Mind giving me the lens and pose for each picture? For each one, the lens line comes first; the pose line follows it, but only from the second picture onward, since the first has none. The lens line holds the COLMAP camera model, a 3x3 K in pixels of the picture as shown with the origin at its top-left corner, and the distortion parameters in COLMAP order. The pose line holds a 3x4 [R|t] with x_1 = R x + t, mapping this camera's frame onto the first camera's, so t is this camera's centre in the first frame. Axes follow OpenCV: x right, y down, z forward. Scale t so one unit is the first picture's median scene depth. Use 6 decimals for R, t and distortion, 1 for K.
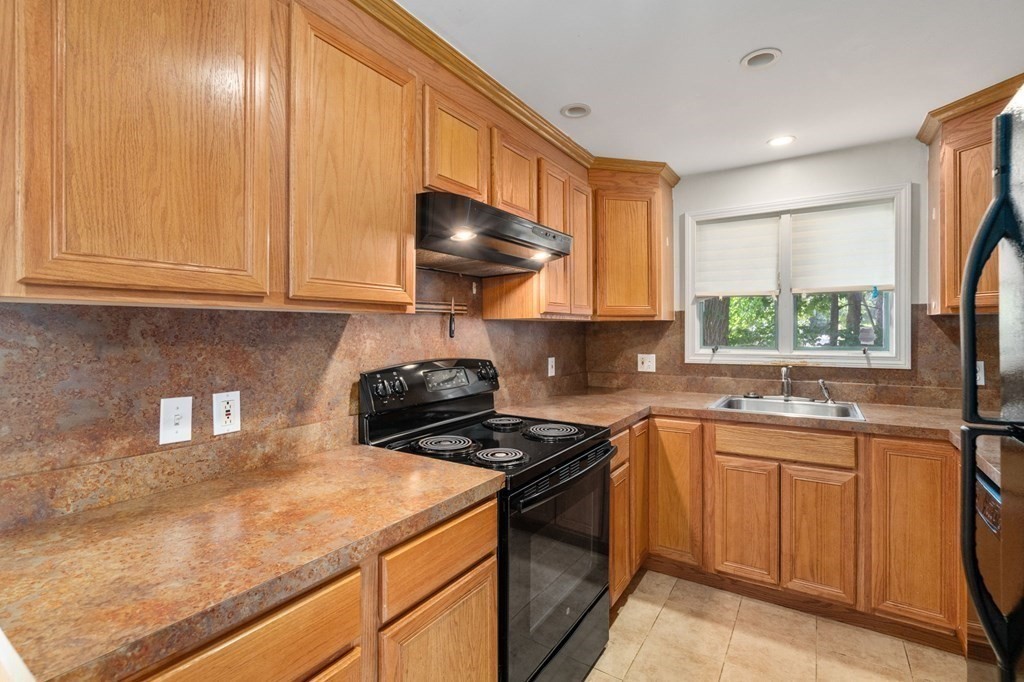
lens RADIAL K [[471.7, 0, 508.4], [0, 471.7, 326.9], [0, 0, 1]] dist [-0.001449, 0.001176]
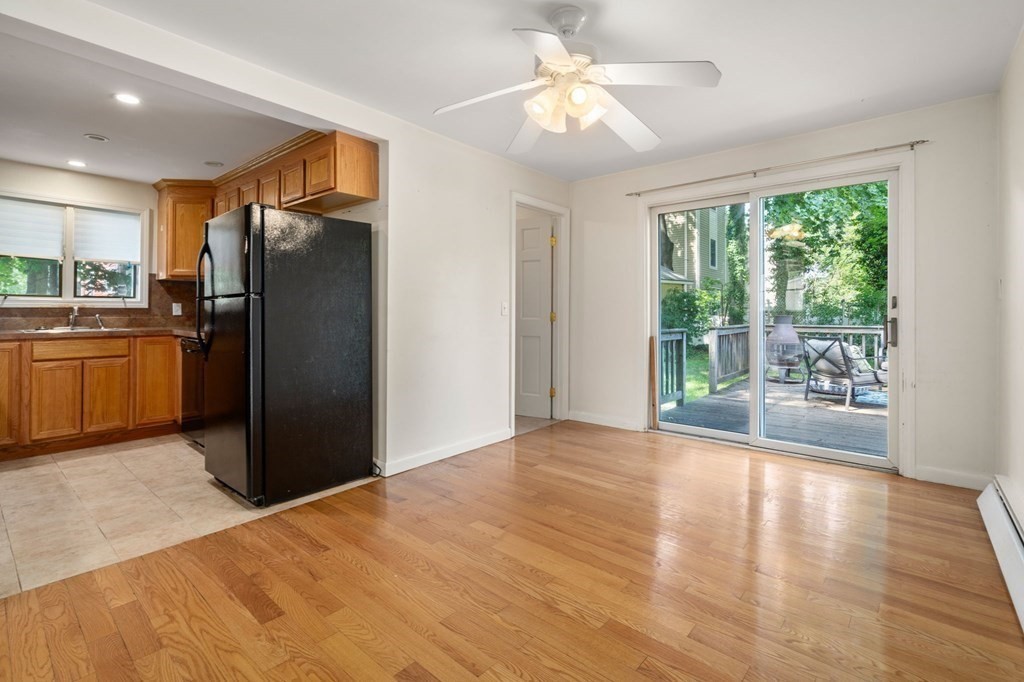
lens RADIAL K [[471.7, 0, 512.6], [0, 471.7, 312.6], [0, 0, 1]] dist [-0.001449, 0.001176]
pose [[0.117949, 0.003564, 0.993013, -0.879416], [-0.009391, 0.999953, -0.002474, 0.104580], [-0.992975, -0.009034, 0.117976, -0.693061]]
